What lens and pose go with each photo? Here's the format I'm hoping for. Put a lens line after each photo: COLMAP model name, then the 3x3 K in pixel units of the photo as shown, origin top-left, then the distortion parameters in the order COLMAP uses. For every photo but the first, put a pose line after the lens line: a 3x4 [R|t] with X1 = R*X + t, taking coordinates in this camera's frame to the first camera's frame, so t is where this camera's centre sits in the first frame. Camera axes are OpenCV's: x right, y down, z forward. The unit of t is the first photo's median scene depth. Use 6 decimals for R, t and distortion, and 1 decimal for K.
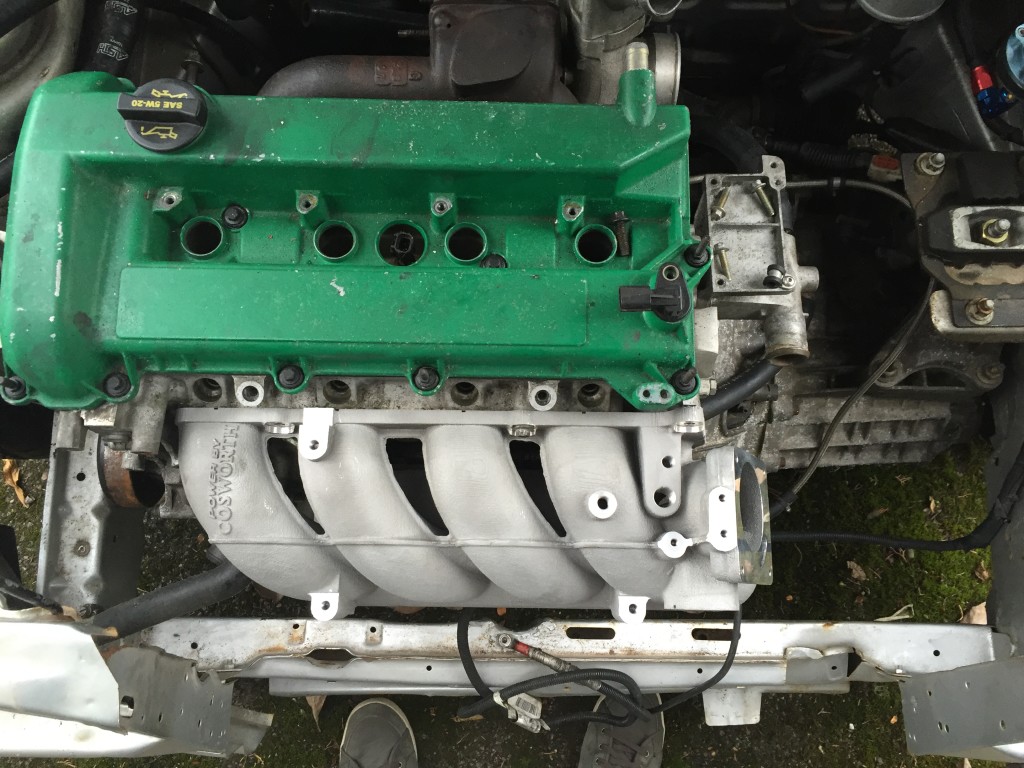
lens RADIAL K [[878.9, 0, 512.0], [0, 878.9, 384.0], [0, 0, 1]] dist [0.064553, -0.078591]
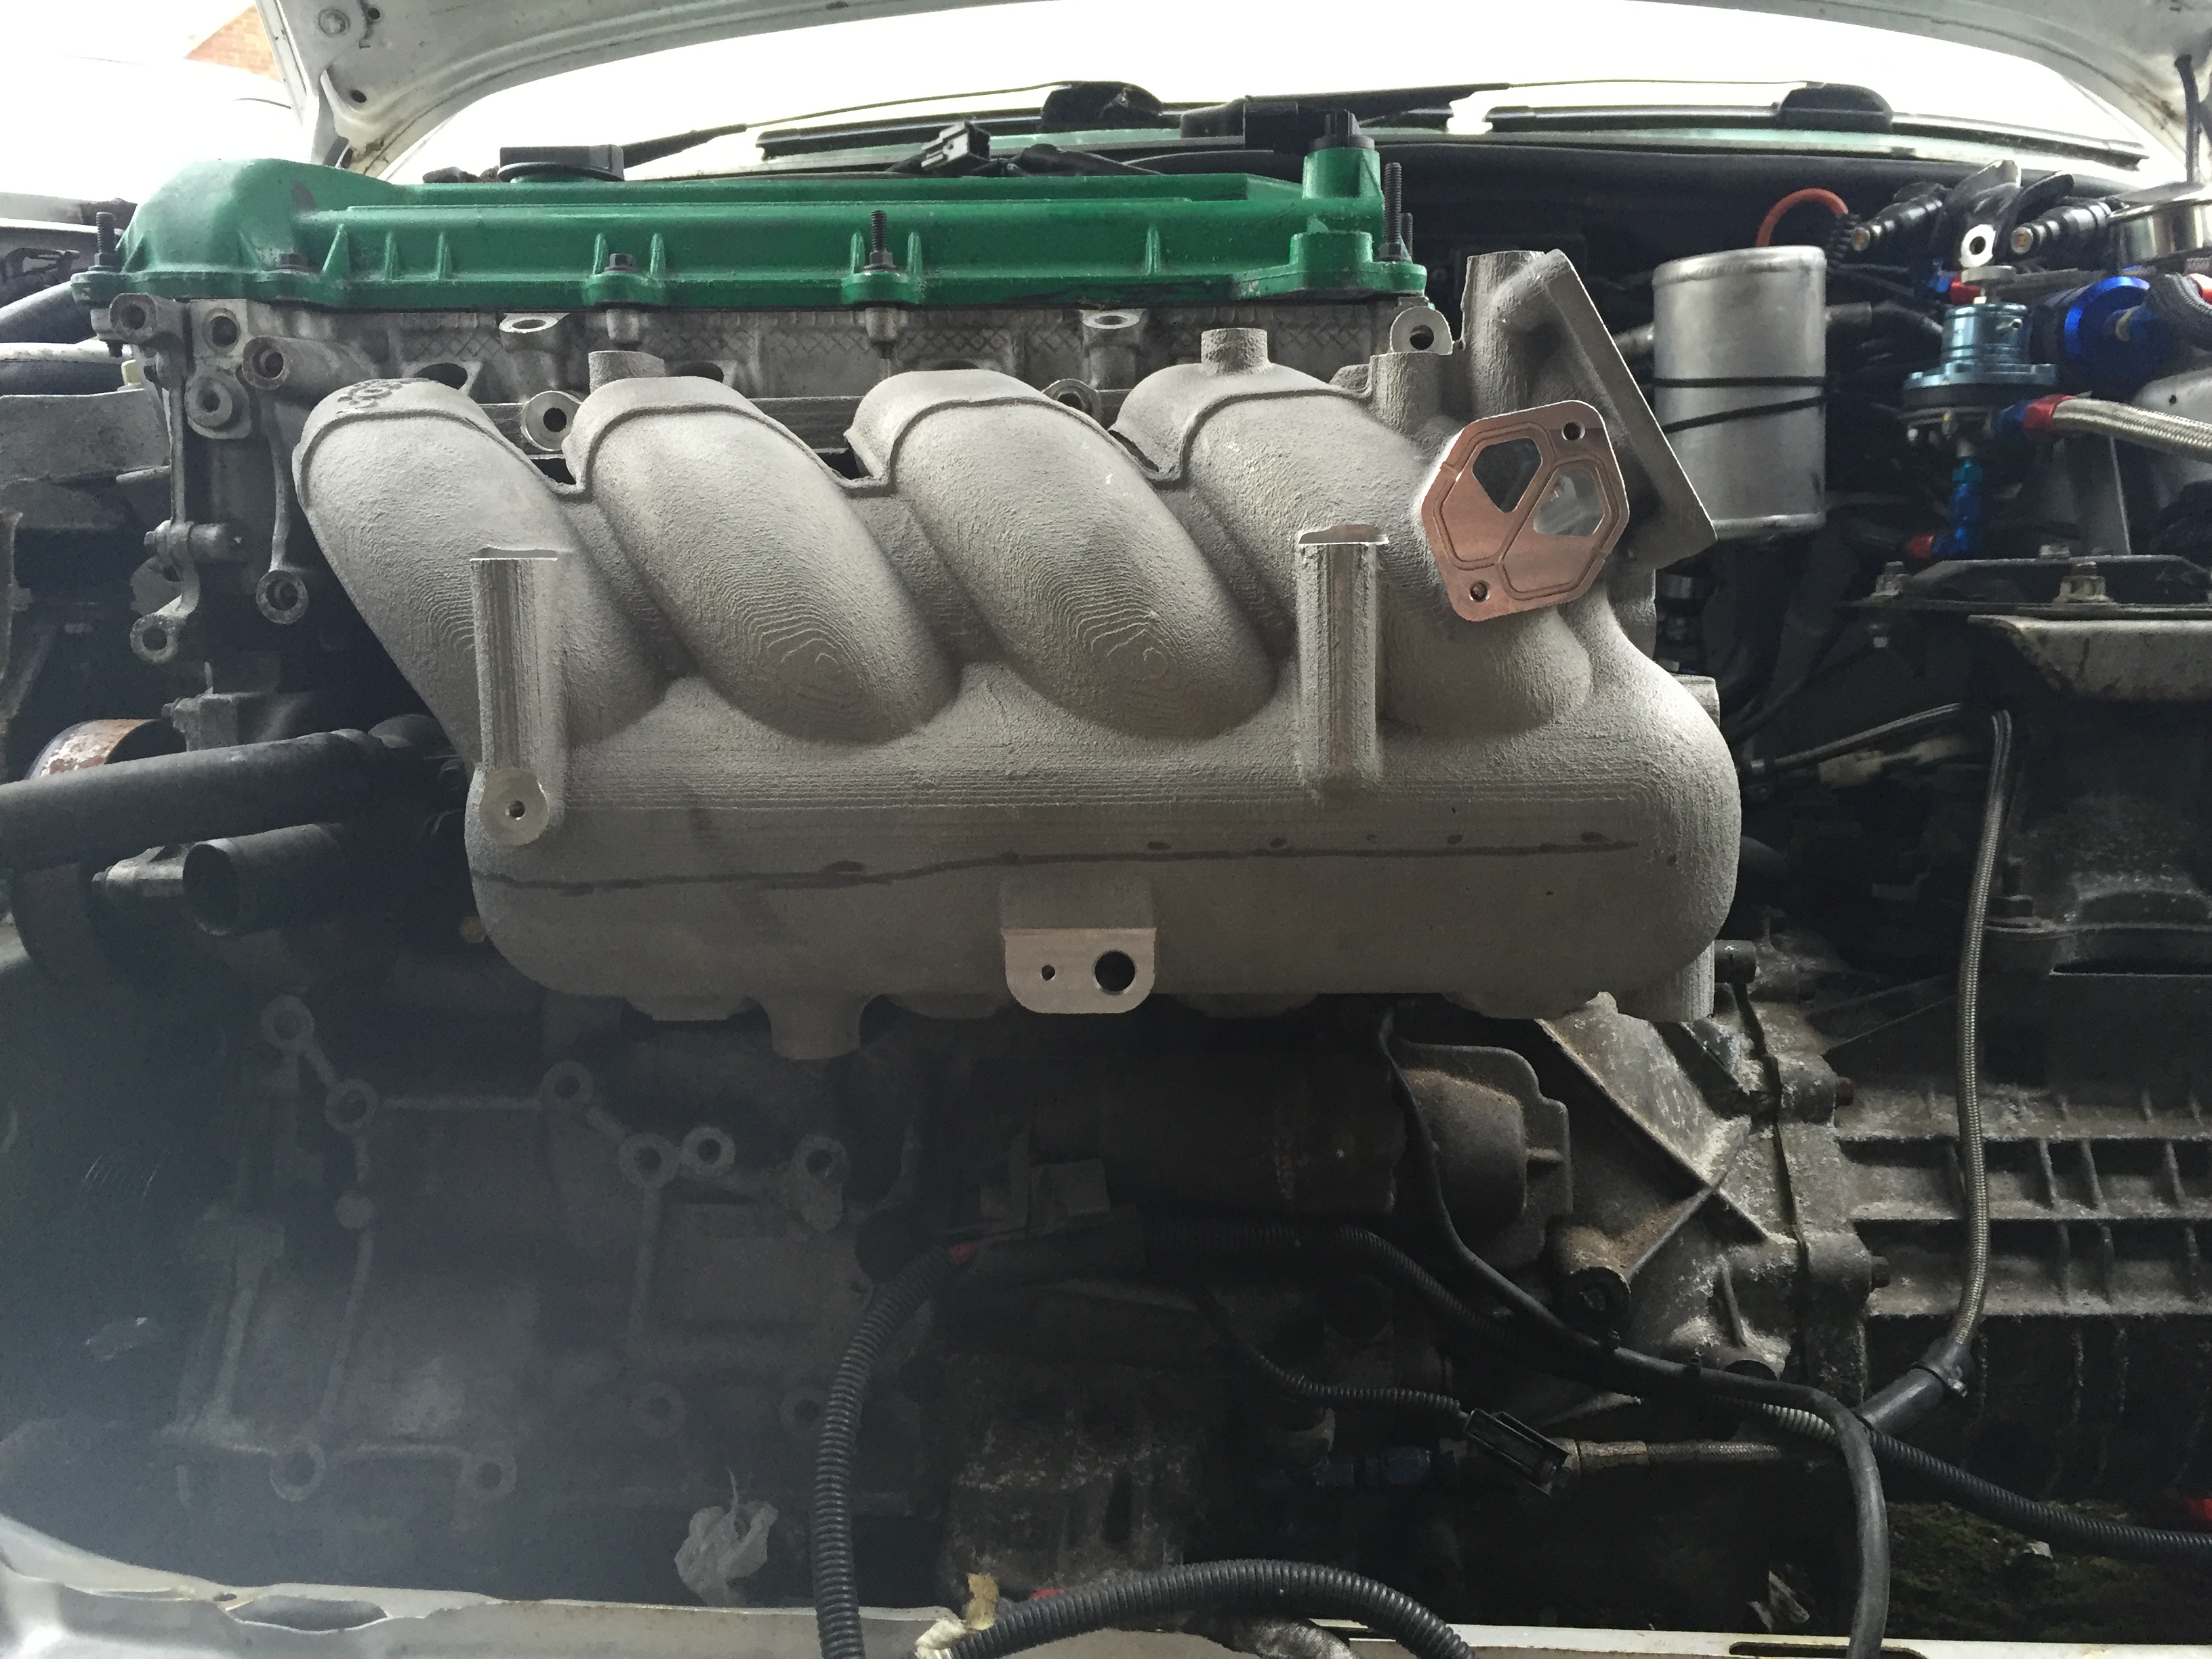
lens RADIAL K [[1898.5, 0, 1106.0], [0, 1898.5, 829.5], [0, 0, 1]] dist [0.064553, -0.078591]
pose [[0.998156, -0.008742, -0.060064, 0.075101], [-0.053397, 0.344051, -0.937431, 0.898445], [0.028860, 0.938910, 0.342950, 0.731438]]
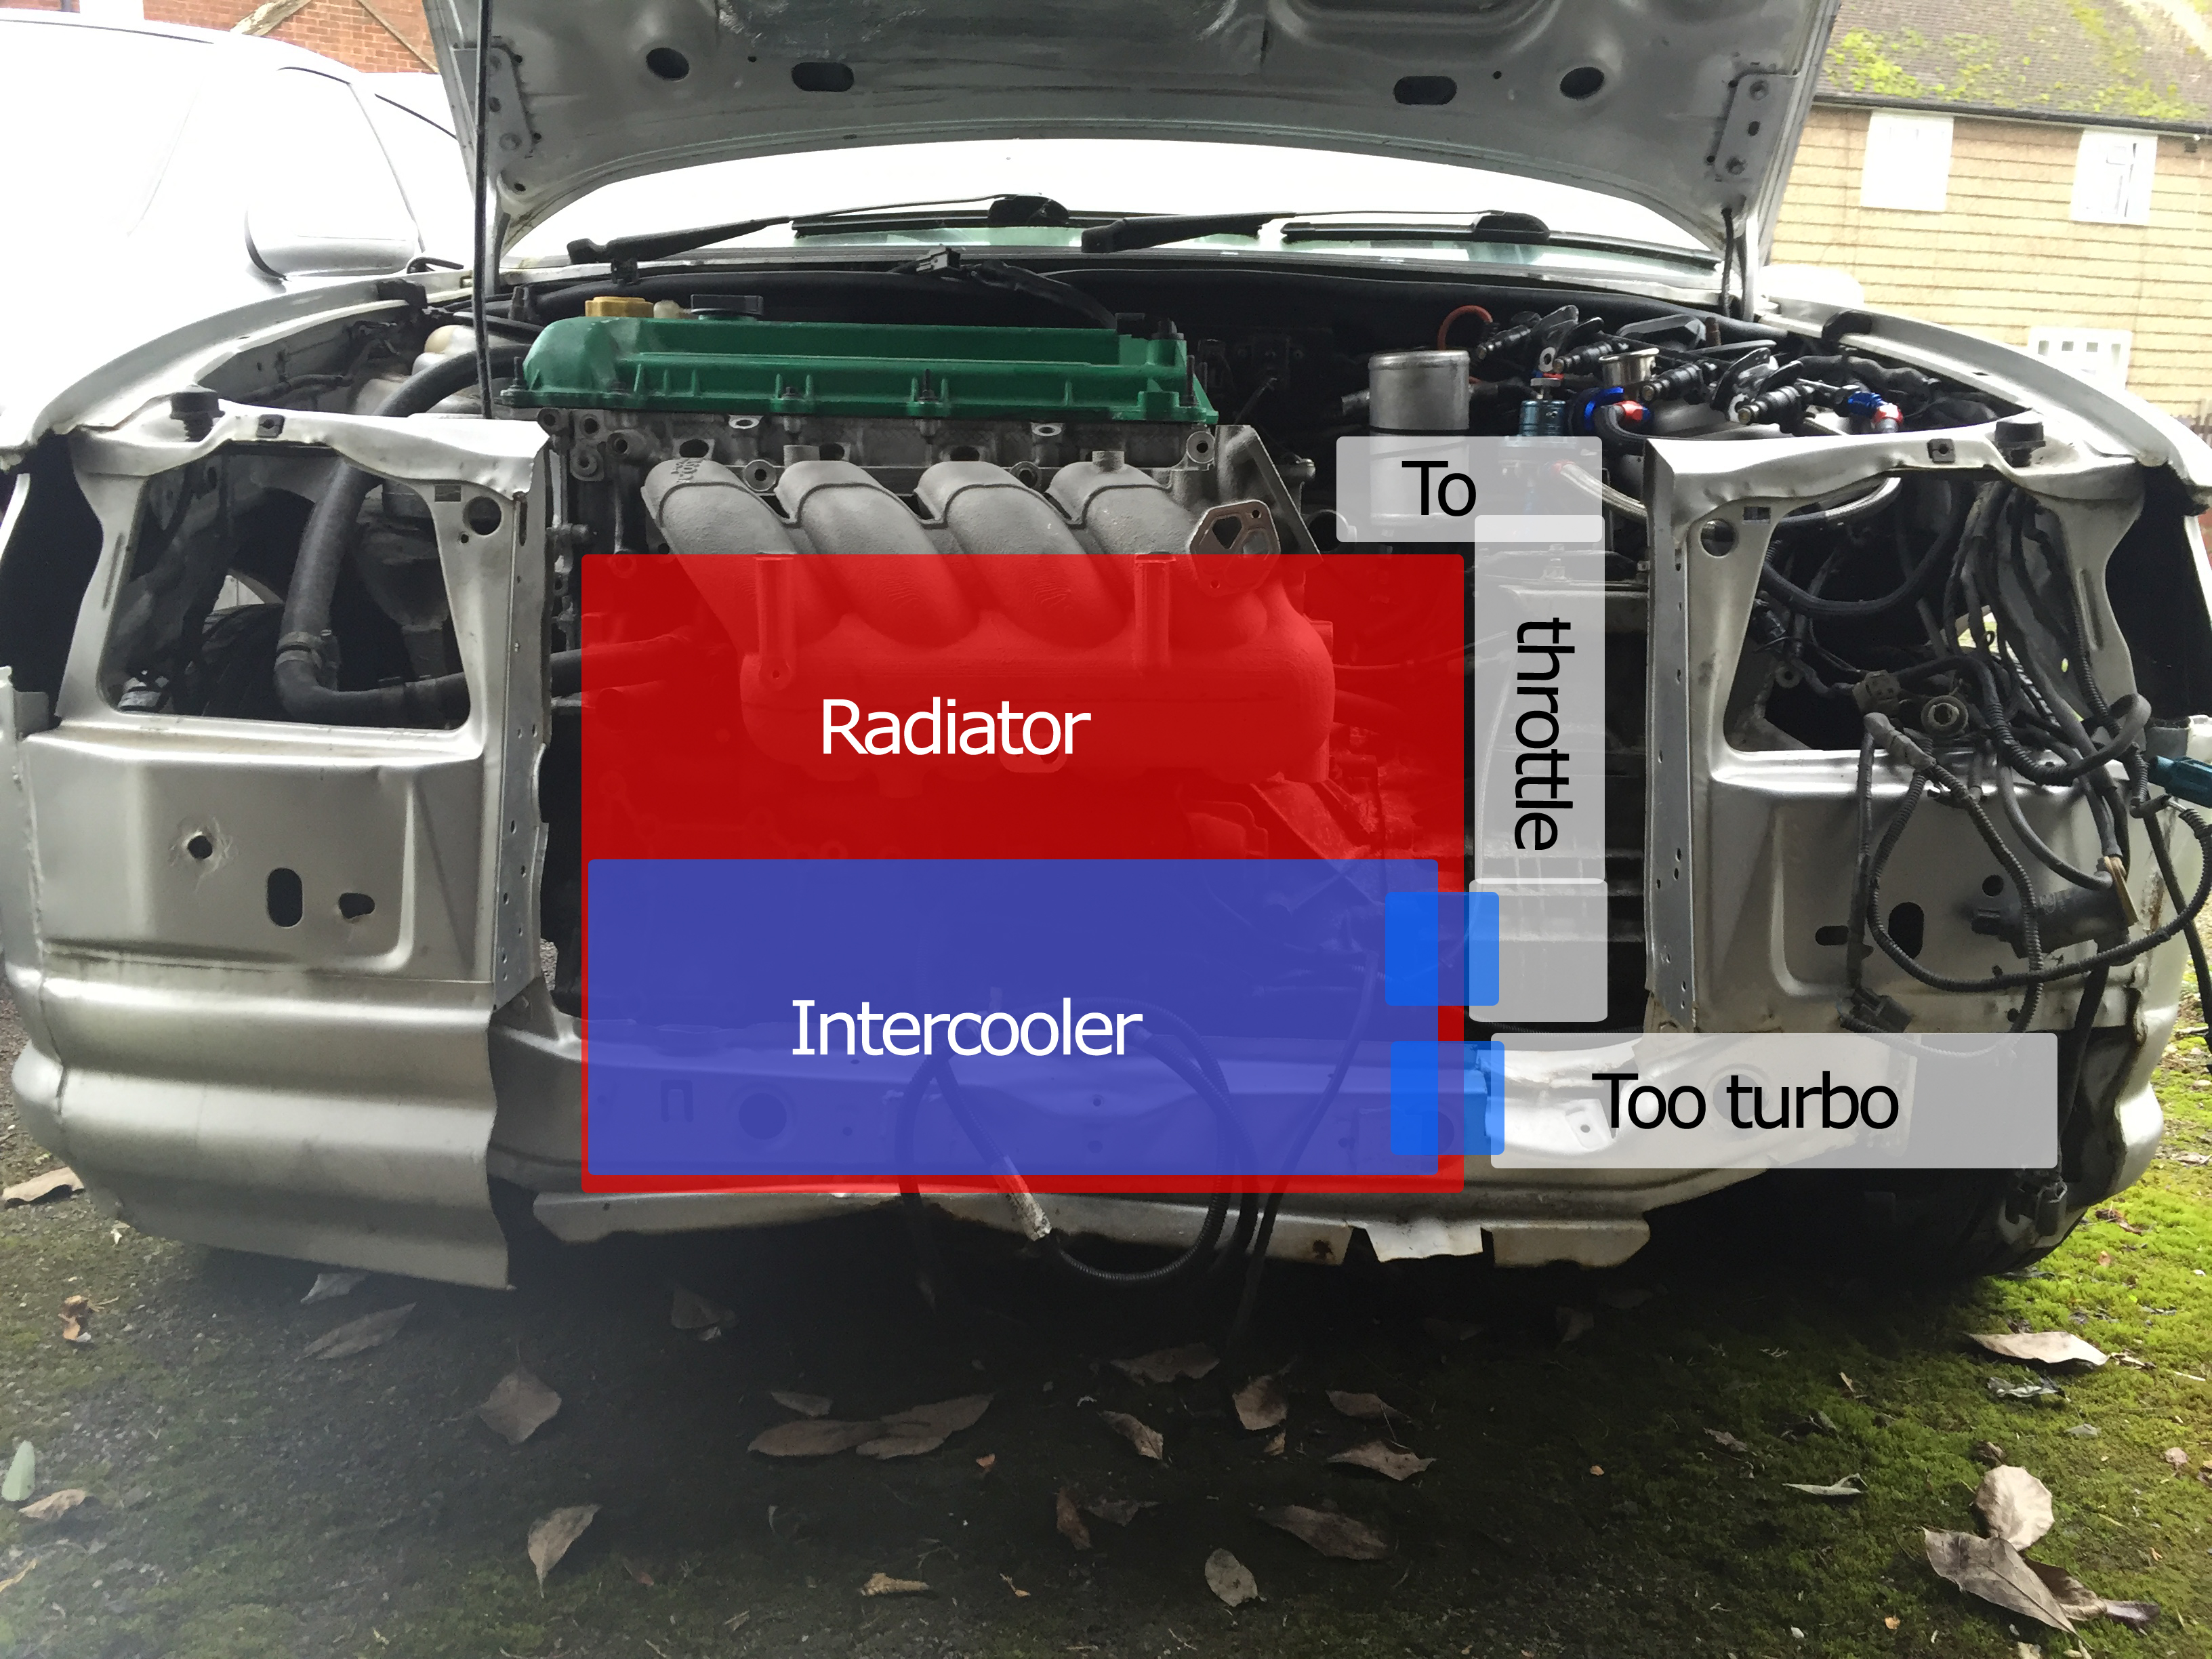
lens RADIAL K [[1898.5, 0, 1106.0], [0, 1898.5, 829.5], [0, 0, 1]] dist [0.064553, -0.078591]
pose [[0.999983, 0.005790, -0.000257, 0.082484], [-0.002549, 0.399495, -0.916732, 1.694603], [-0.005205, 0.916717, 0.399503, 0.462783]]
